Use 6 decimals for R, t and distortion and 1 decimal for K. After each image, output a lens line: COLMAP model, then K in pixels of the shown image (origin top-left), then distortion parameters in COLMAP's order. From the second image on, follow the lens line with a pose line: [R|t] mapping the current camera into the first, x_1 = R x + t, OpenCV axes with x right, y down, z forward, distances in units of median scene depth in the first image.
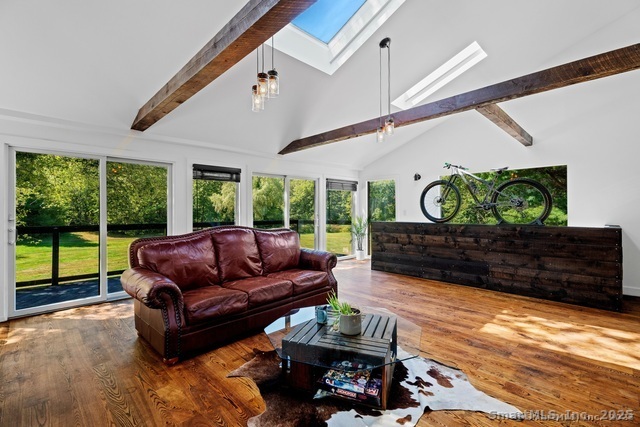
lens RADIAL K [[290.9, 0, 320.0], [0, 290.9, 213.5], [0, 0, 1]] dist [0.001025, 0.000225]
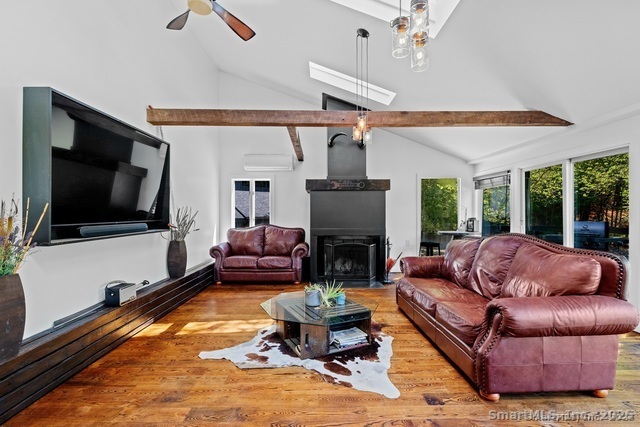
lens RADIAL K [[300.5, 0, 320.0], [0, 300.5, 213.5], [0, 0, 1]] dist [-0.012581, 0.000108]
pose [[-0.691368, 0.006913, -0.722469, 0.980974], [0.002803, 0.999972, 0.006885, -0.021457], [0.722497, 0.002735, -0.691369, 1.792424]]
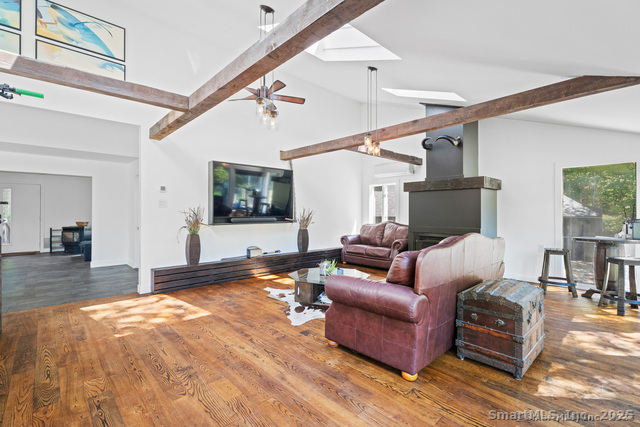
lens RADIAL K [[290.9, 0, 320.0], [0, 290.9, 213.5], [0, 0, 1]] dist [0.001025, 0.000225]
pose [[-0.999822, 0.006344, 0.017788, 0.092016], [0.006479, 0.999951, 0.007532, -0.020346], [-0.017739, 0.007646, -0.999813, 2.688989]]
